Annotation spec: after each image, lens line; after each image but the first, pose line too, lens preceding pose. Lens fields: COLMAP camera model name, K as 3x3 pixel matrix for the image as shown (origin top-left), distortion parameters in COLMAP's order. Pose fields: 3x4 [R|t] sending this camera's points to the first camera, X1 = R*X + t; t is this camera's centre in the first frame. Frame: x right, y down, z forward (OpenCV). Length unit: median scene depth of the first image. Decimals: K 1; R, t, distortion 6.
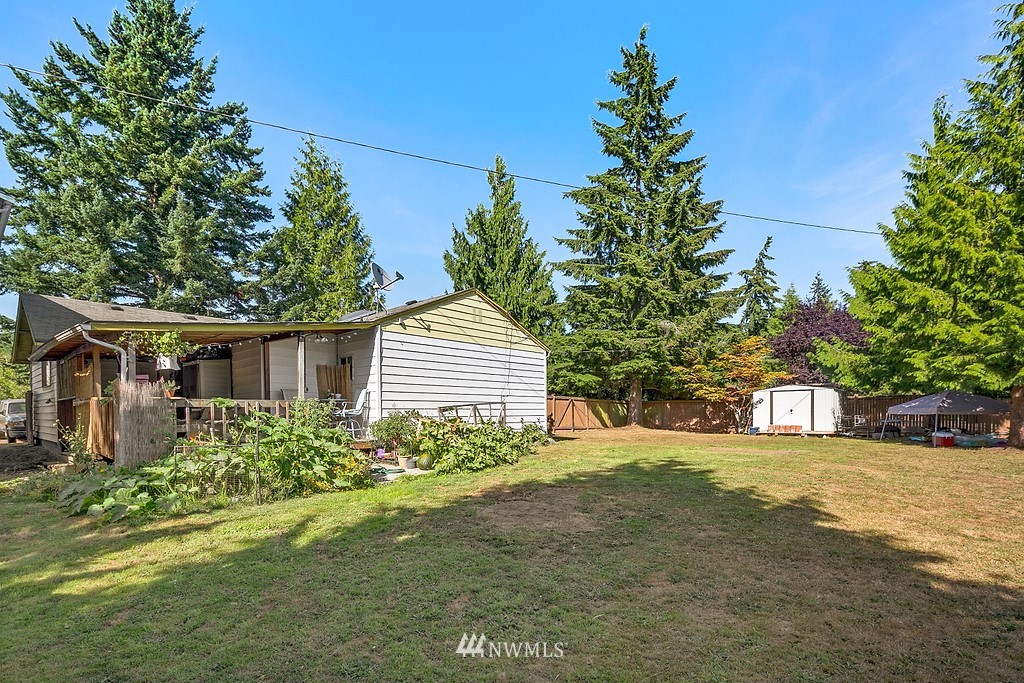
lens RADIAL K [[488.2, 0, 514.4], [0, 488.2, 431.5], [0, 0, 1]] dist [-0.011181, -0.001996]
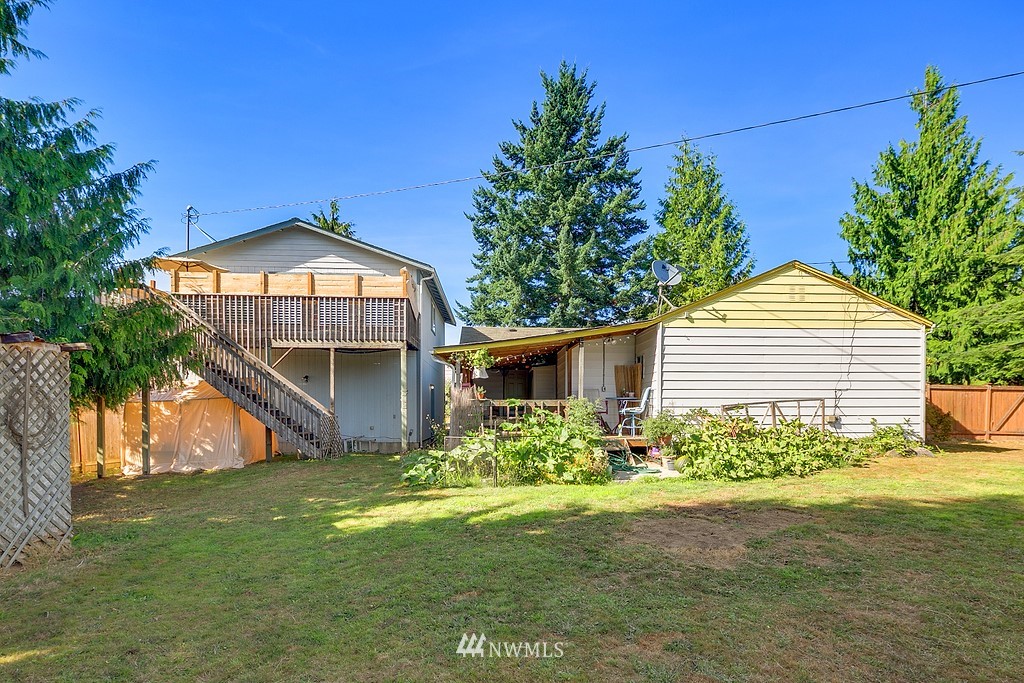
lens RADIAL K [[488.0, 0, 512.1], [0, 488.0, 418.6], [0, 0, 1]] dist [-0.001738, -0.001247]
pose [[0.695616, 0.019796, -0.718141, 0.166943], [-0.029757, 0.999556, -0.001271, -0.009467], [0.717797, 0.022254, 0.695897, 0.072368]]
